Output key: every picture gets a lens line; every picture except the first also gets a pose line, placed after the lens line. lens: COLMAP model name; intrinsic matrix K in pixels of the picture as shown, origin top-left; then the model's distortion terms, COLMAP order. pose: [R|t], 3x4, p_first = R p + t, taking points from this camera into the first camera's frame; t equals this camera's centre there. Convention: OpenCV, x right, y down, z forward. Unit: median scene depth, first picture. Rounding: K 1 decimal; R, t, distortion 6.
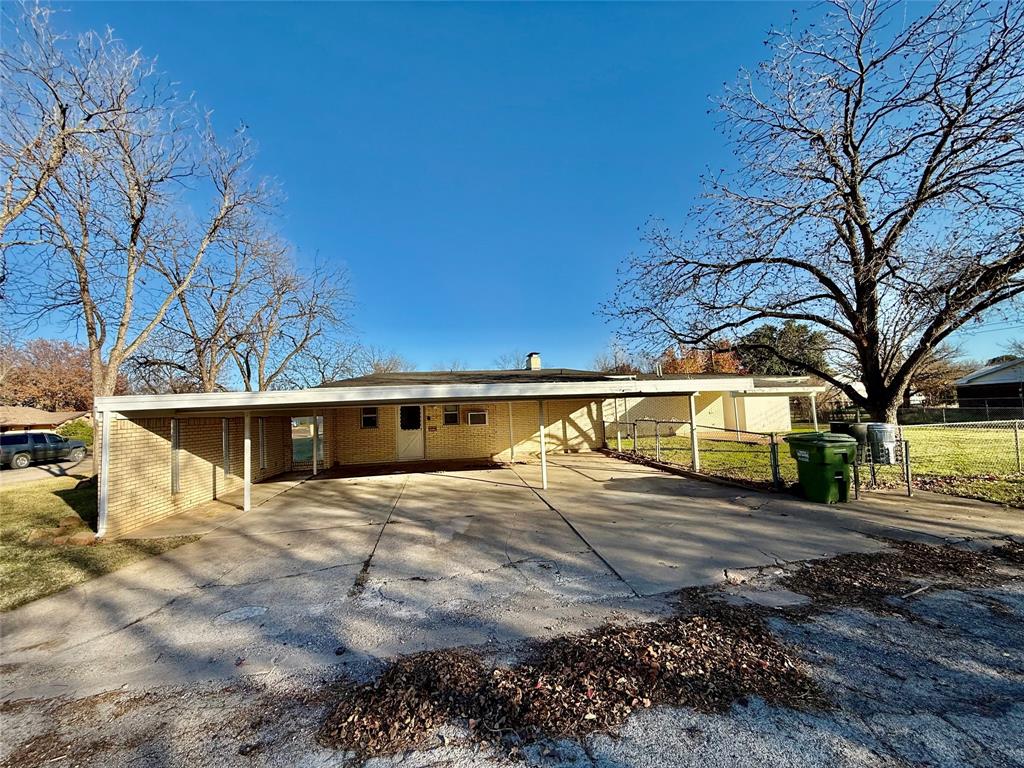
lens RADIAL K [[405.1, 0, 512.0], [0, 405.1, 384.0], [0, 0, 1]] dist [0.000843, 0.000313]
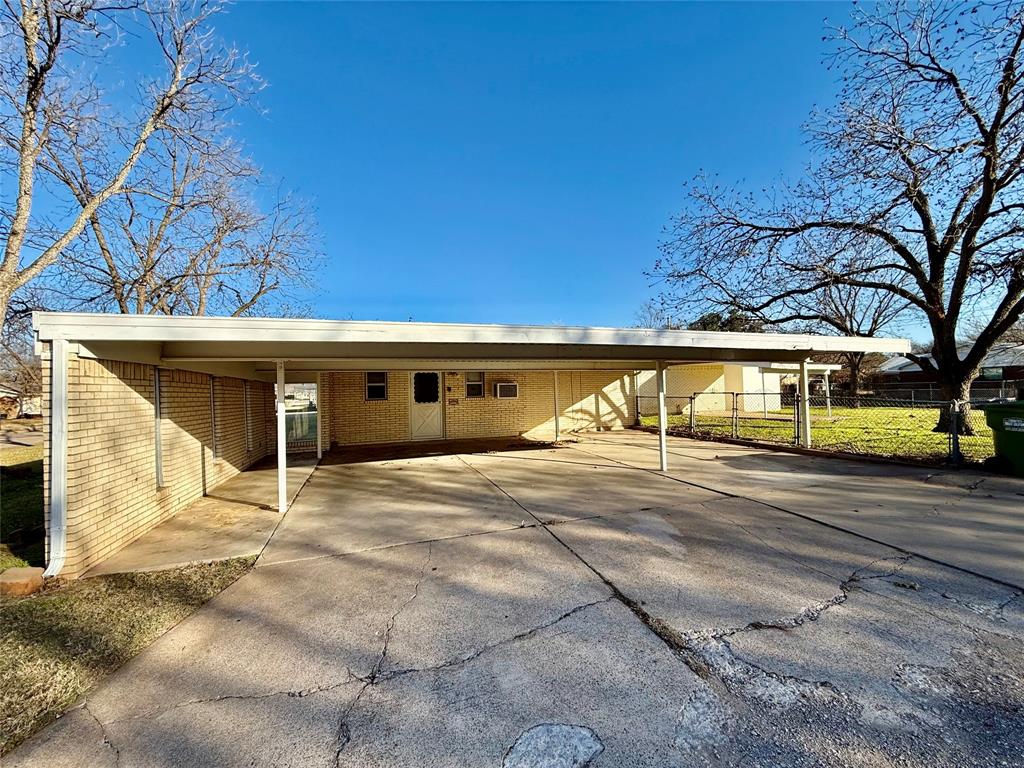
lens RADIAL K [[405.1, 0, 512.0], [0, 405.1, 384.0], [0, 0, 1]] dist [0.000843, 0.000313]
pose [[0.983770, 0.017990, 0.178529, -0.289333], [-0.025091, 0.998978, 0.037600, 0.050998], [-0.177671, -0.041469, 0.983216, 0.210140]]
